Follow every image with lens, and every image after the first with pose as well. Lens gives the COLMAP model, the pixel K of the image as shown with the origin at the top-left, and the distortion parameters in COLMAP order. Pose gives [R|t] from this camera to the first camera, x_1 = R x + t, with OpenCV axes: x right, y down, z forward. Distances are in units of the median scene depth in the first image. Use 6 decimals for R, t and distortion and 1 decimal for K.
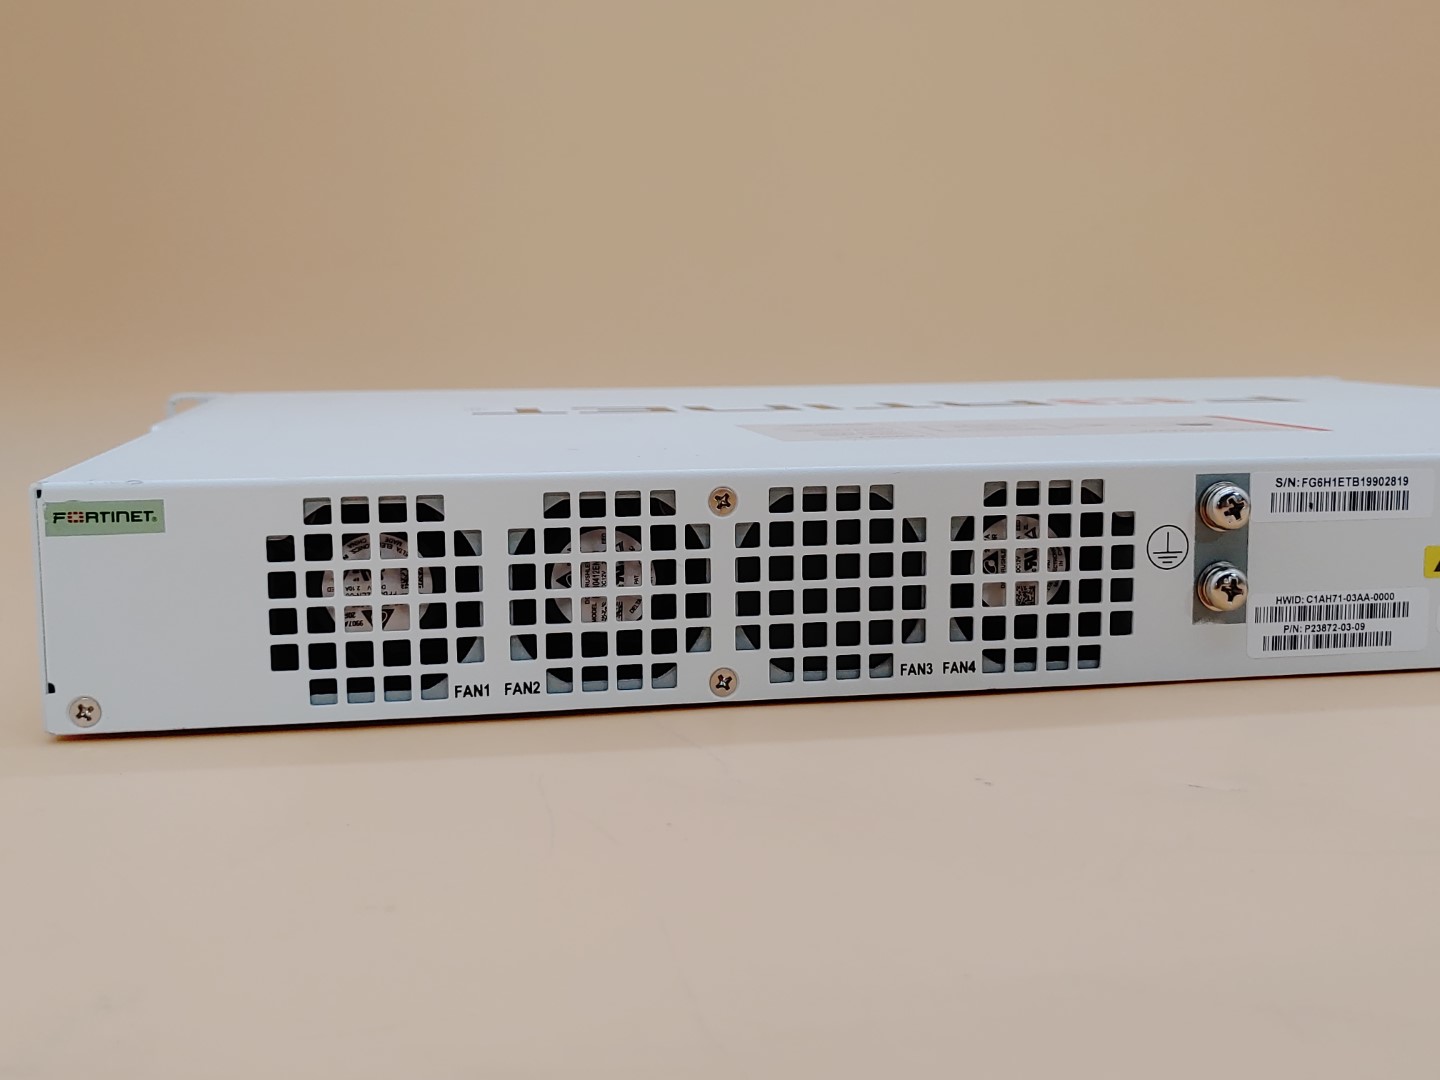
lens RADIAL K [[1622.1, 0, 719.7], [0, 1622.1, 544.3], [0, 0, 1]] dist [-0.008122, 0.000000]
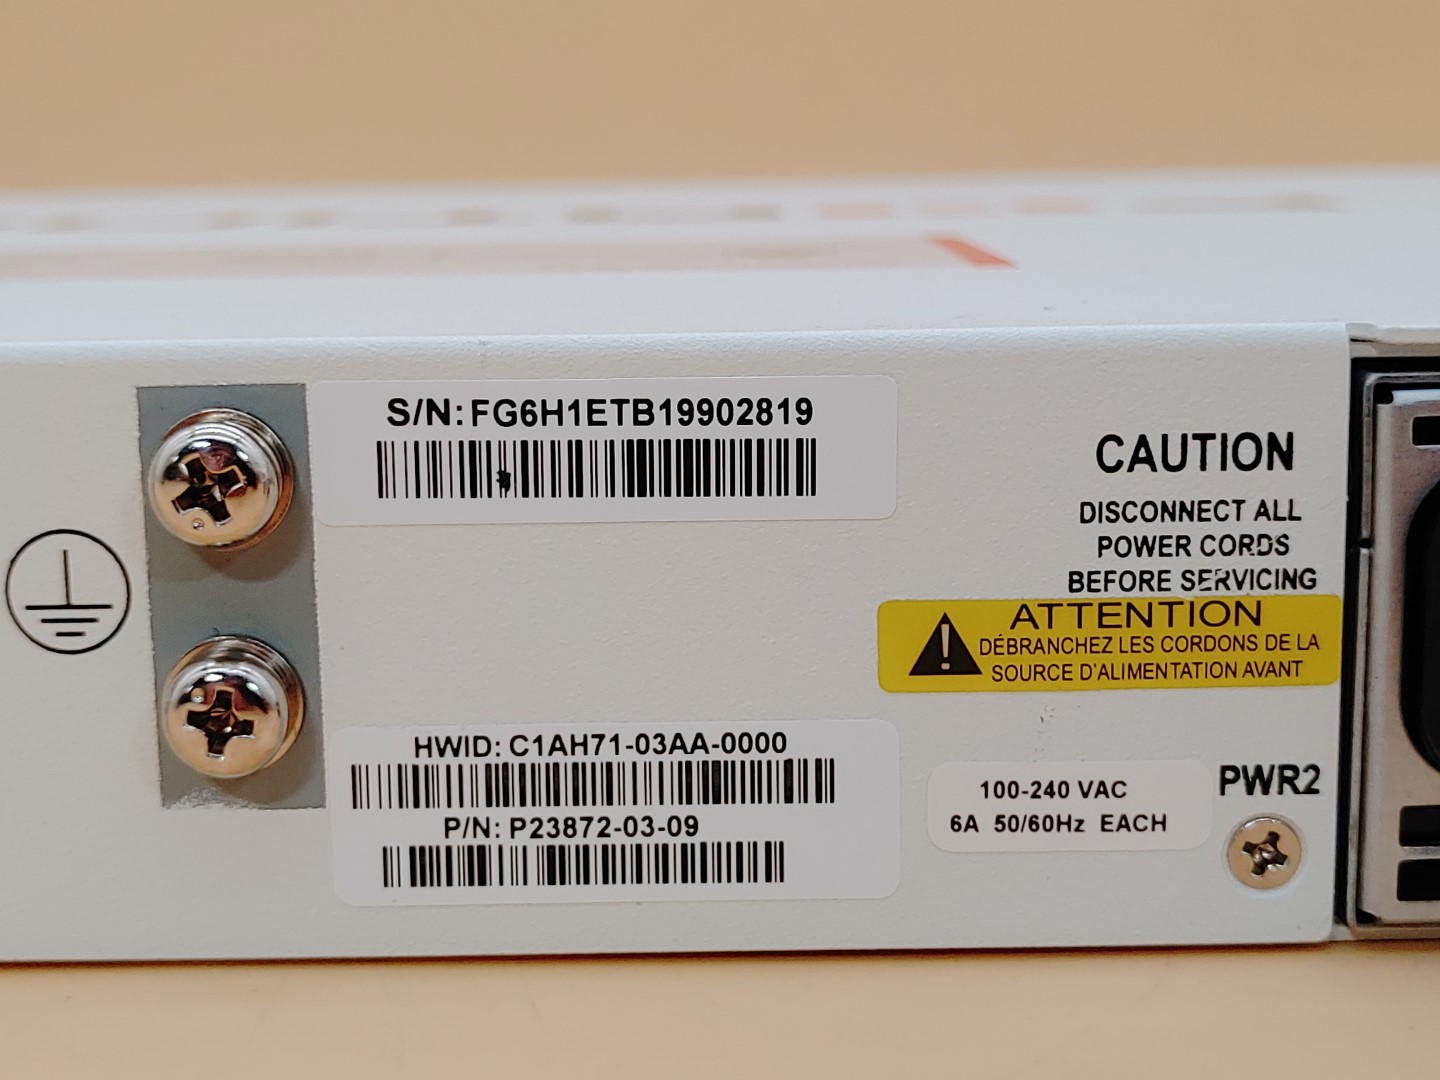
lens RADIAL K [[2229.3, 0, 720.0], [0, 2229.3, 537.0], [0, 0, 1]] dist [0.263767, 0.000000]
pose [[0.979909, 0.024485, -0.197935, 0.501277], [-0.014589, 0.998577, 0.051298, -0.036566], [0.198909, -0.047380, 0.978872, 0.536751]]
